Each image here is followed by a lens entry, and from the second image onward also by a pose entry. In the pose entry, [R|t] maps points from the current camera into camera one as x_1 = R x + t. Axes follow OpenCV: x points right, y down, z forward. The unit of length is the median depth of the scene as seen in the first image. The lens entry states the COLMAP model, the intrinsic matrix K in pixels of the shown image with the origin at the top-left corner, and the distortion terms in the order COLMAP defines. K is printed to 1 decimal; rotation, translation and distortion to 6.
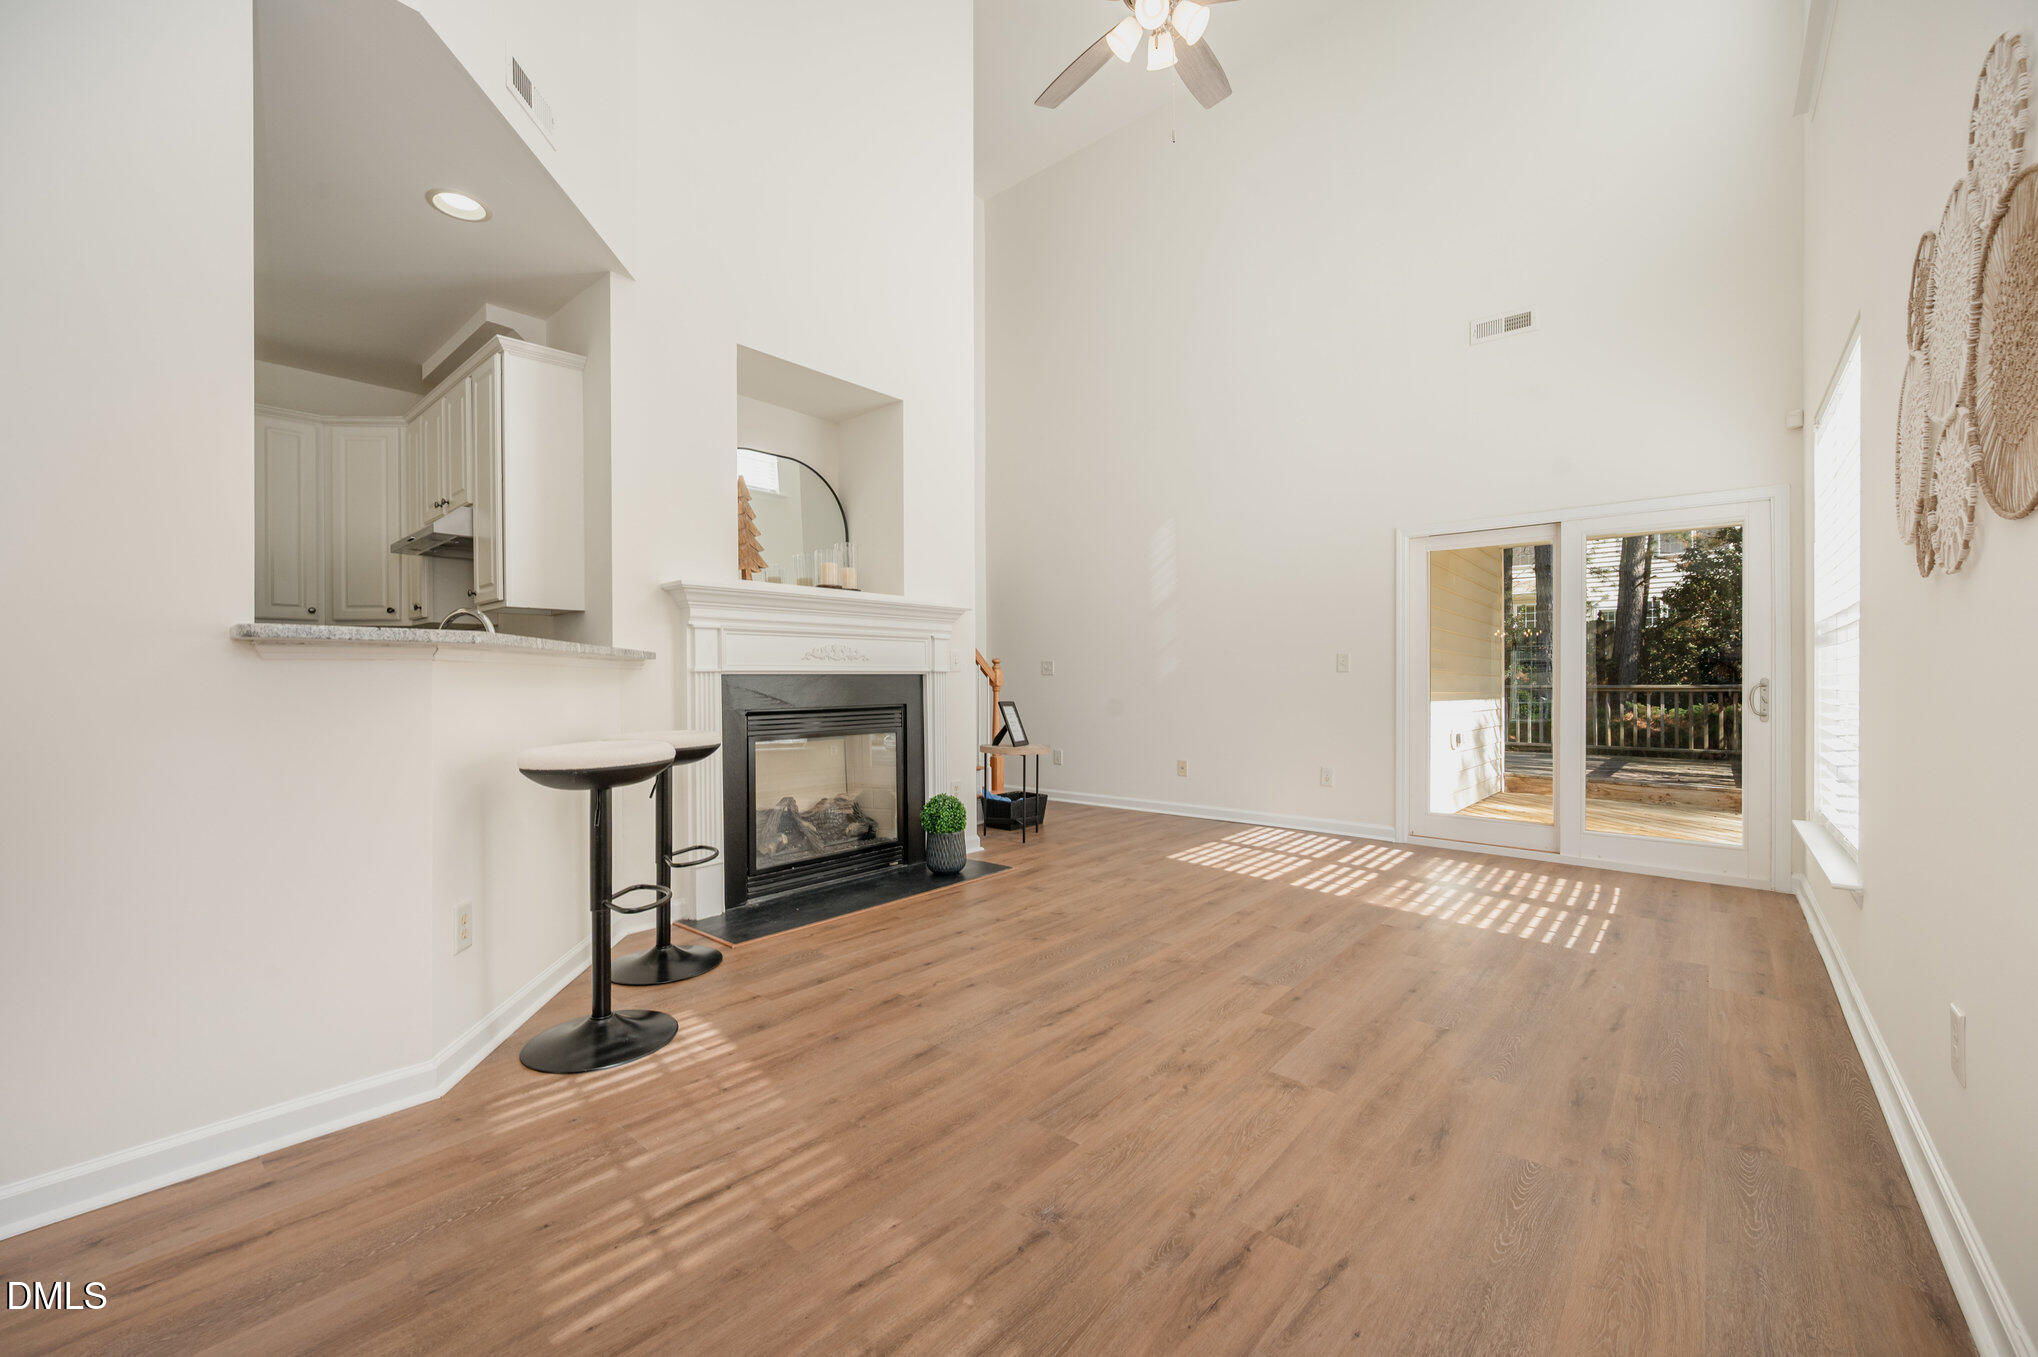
lens RADIAL K [[817.2, 0, 1019.8], [0, 817.2, 684.2], [0, 0, 1]] dist [-0.001144, -0.000062]
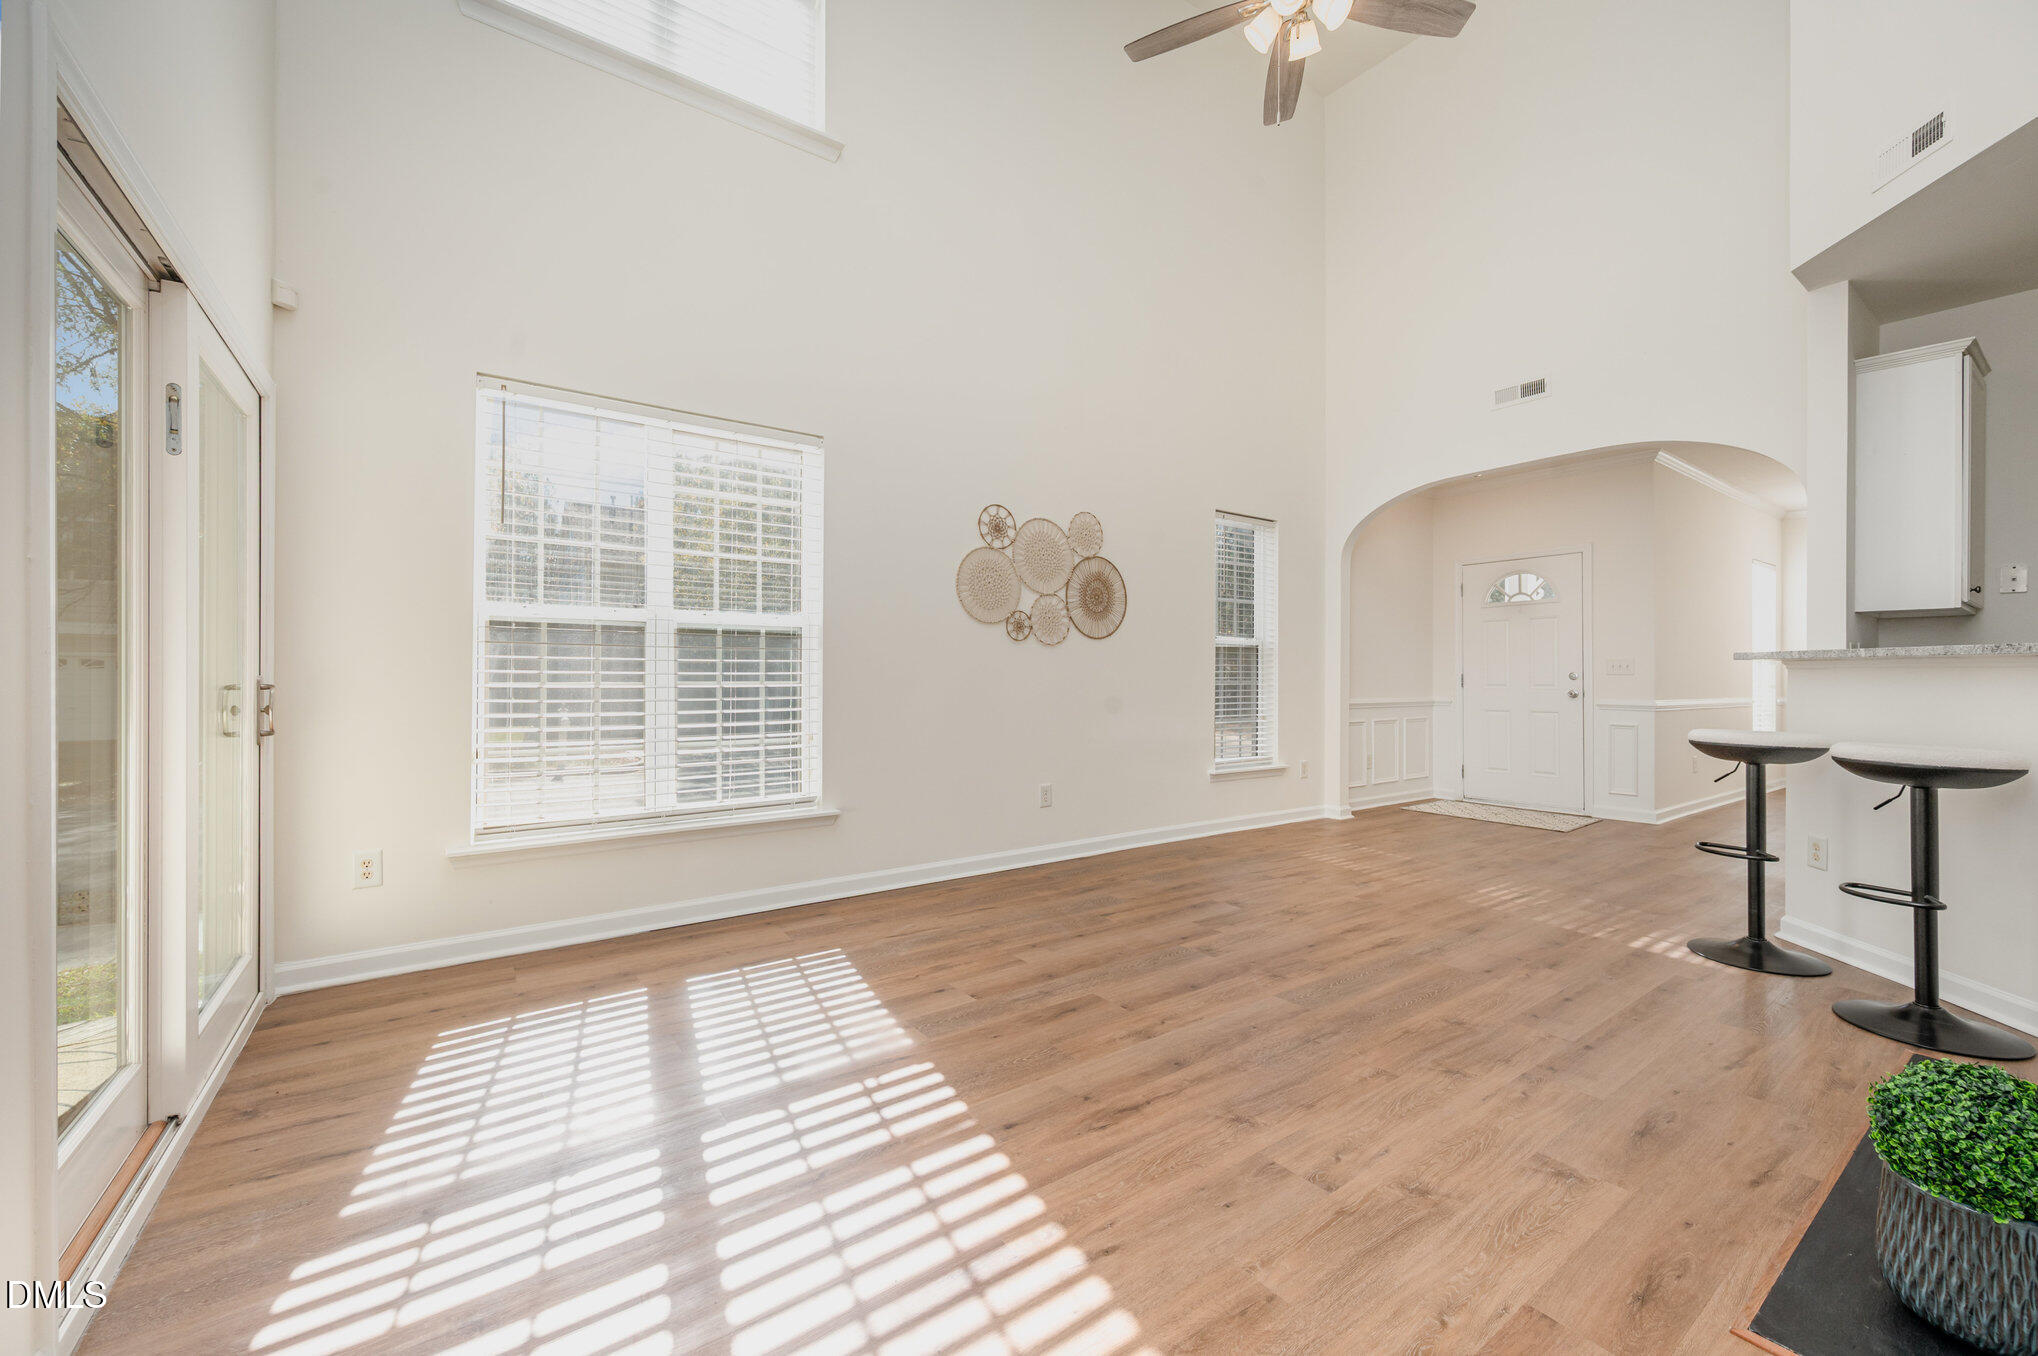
lens RADIAL K [[795.2, 0, 1016.6], [0, 795.2, 676.1], [0, 0, 1]] dist [0.003814, 0.000052]
pose [[-0.970634, -0.003730, 0.240532, 0.243793], [-0.002326, 0.999979, 0.006124, -0.015011], [-0.240550, 0.005385, -0.970622, 1.833067]]
